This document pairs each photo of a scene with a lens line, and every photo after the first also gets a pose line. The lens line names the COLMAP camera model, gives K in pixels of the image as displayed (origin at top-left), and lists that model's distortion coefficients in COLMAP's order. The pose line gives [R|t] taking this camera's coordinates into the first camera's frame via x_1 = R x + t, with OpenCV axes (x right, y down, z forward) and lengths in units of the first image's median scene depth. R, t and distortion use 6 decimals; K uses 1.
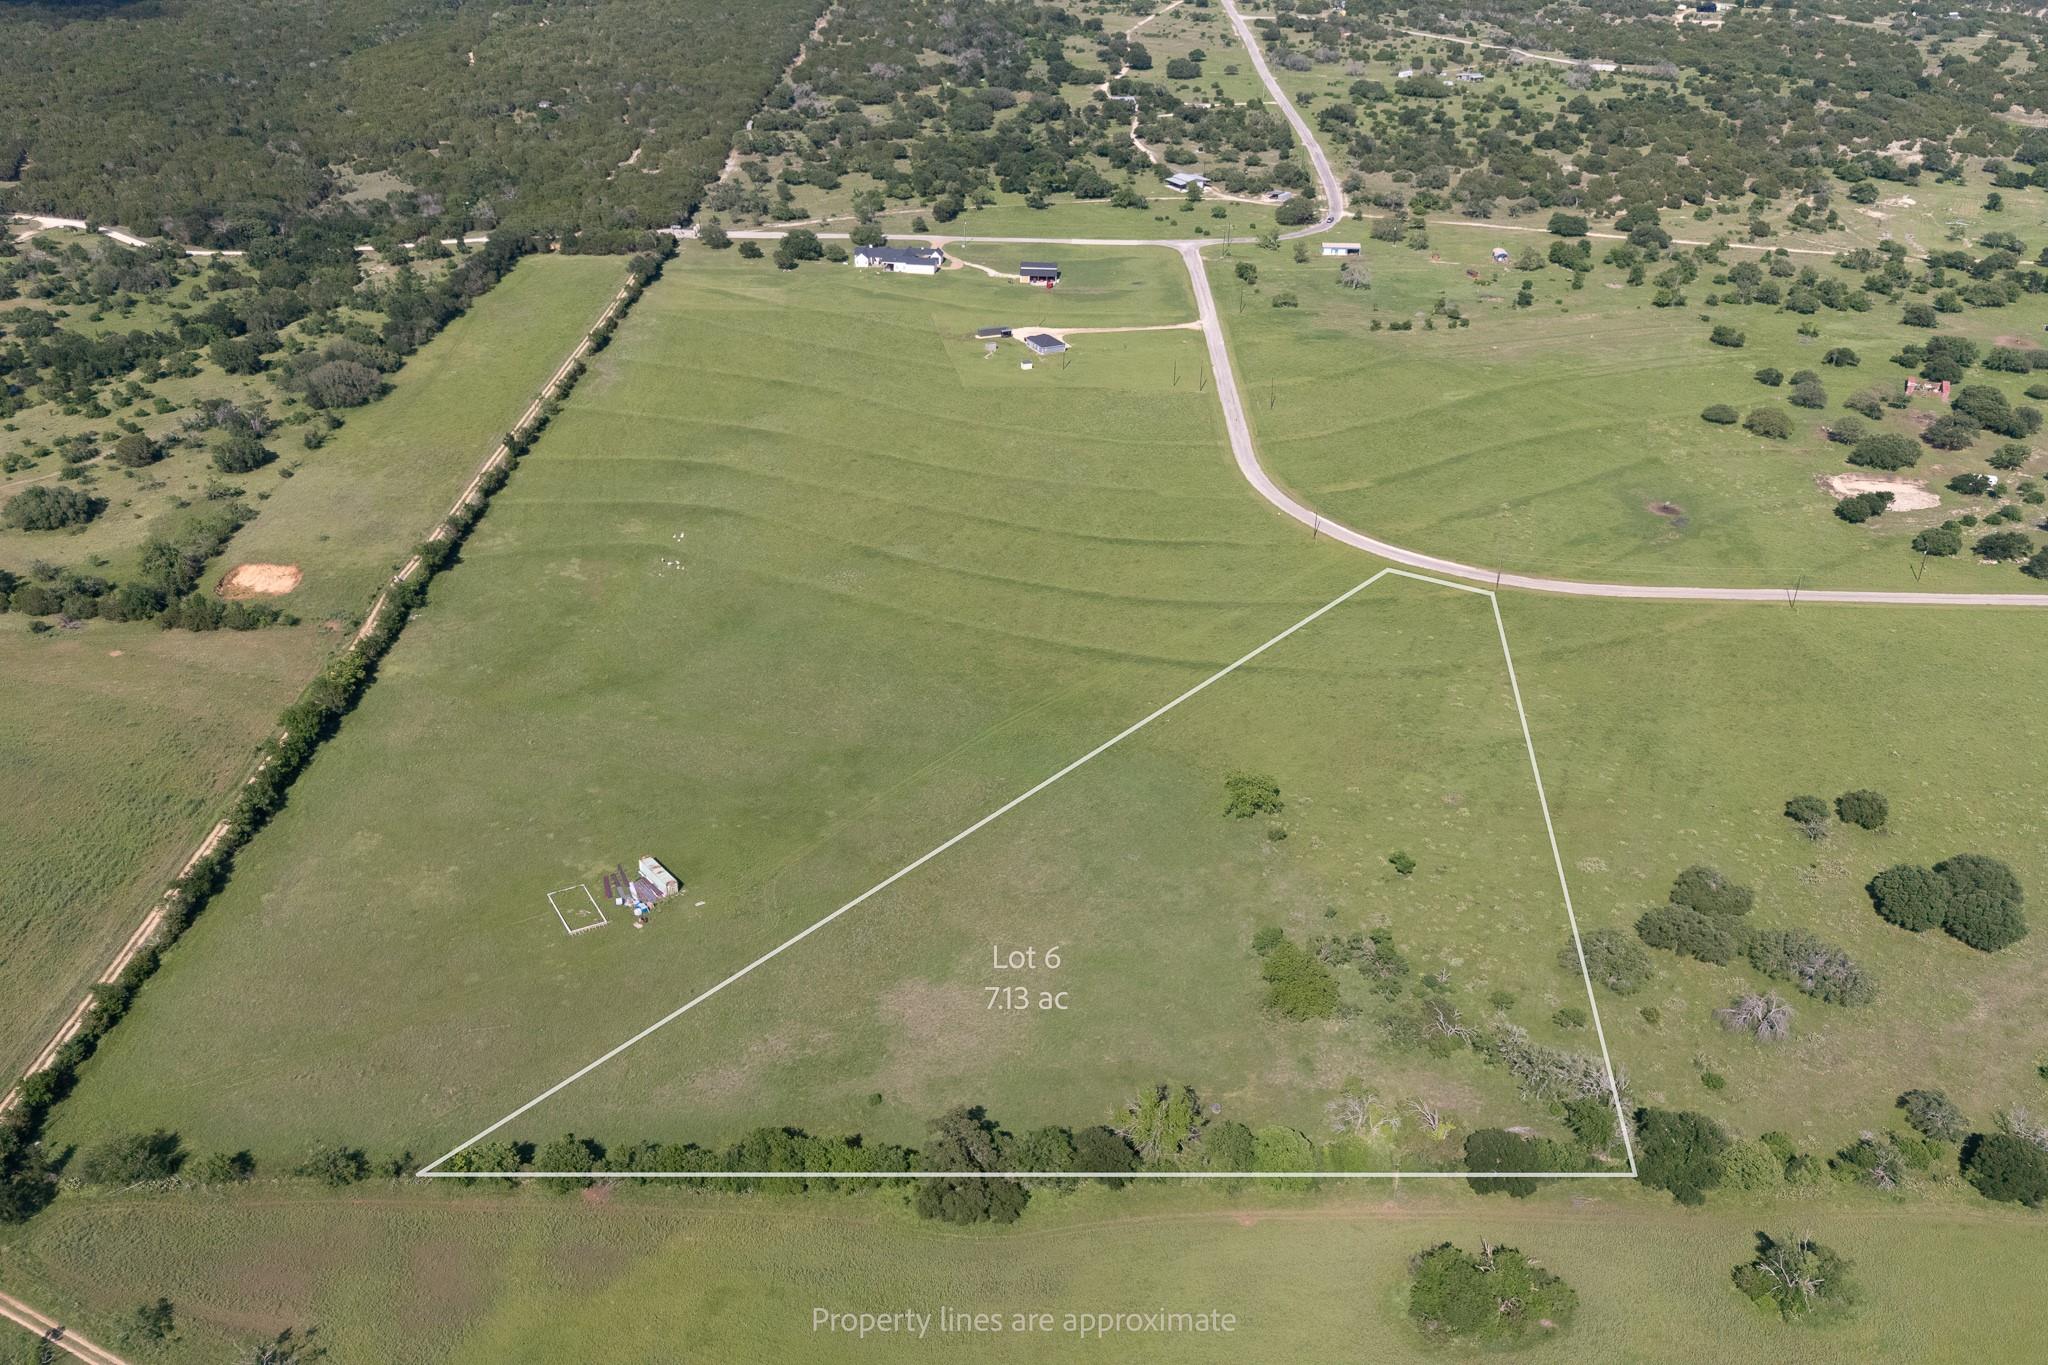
lens RADIAL K [[2061.7, 0, 1024.0], [0, 2061.7, 682.5], [0, 0, 1]] dist [0.085137, -0.108964]
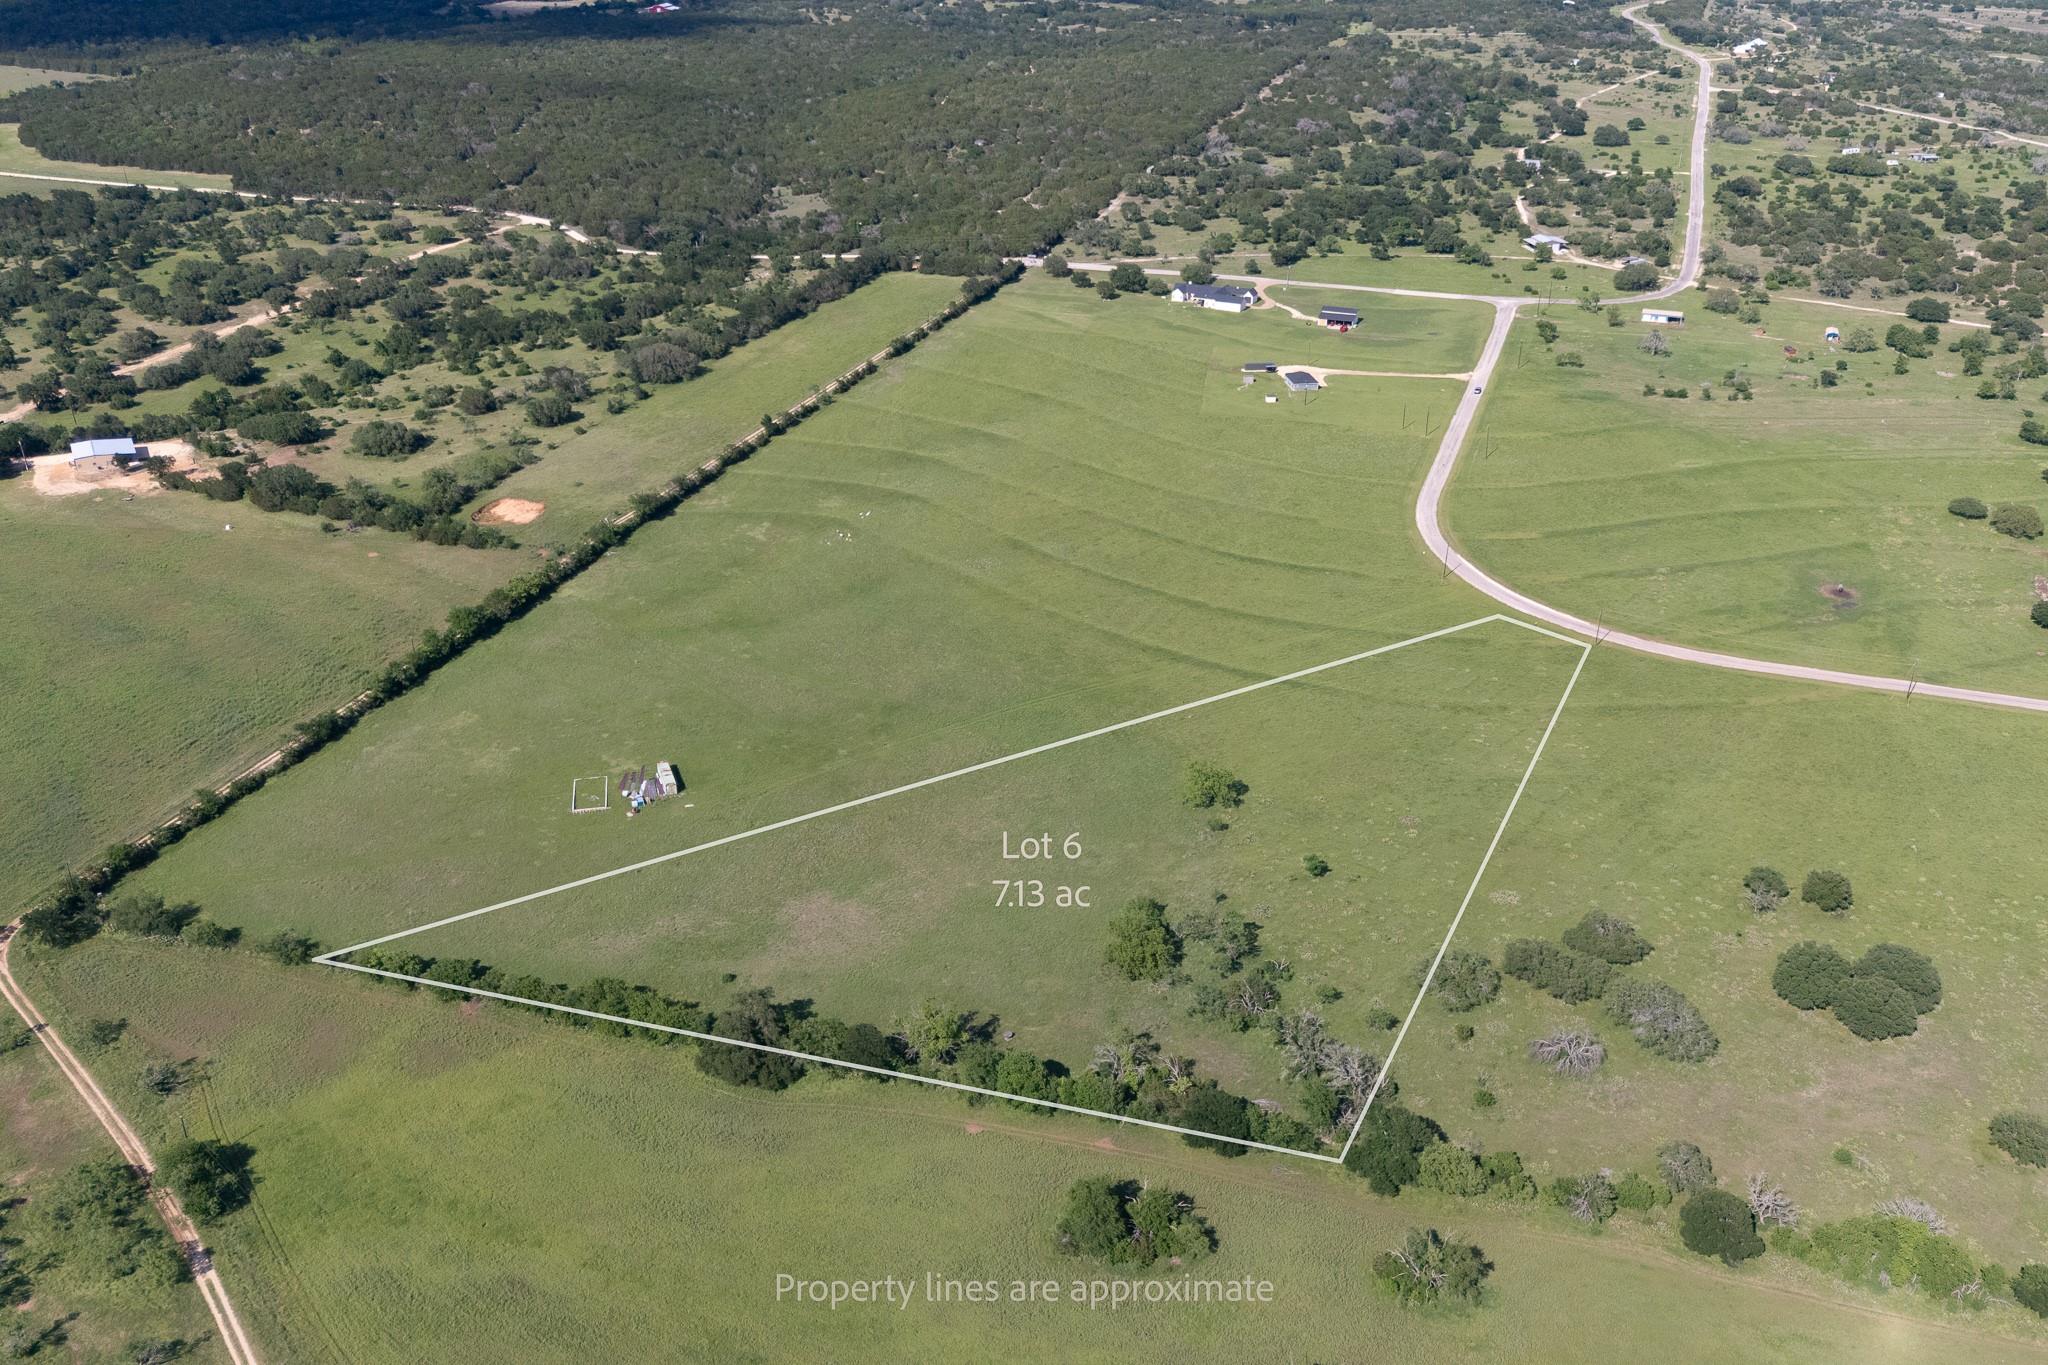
lens RADIAL K [[2061.7, 0, 1024.0], [0, 2061.7, 682.5], [0, 0, 1]] dist [0.085137, -0.108964]
pose [[0.946607, 0.124092, -0.297549, 0.214178], [-0.133480, 0.990986, -0.011357, 0.016927], [0.293458, 0.050468, 0.954639, -0.025027]]
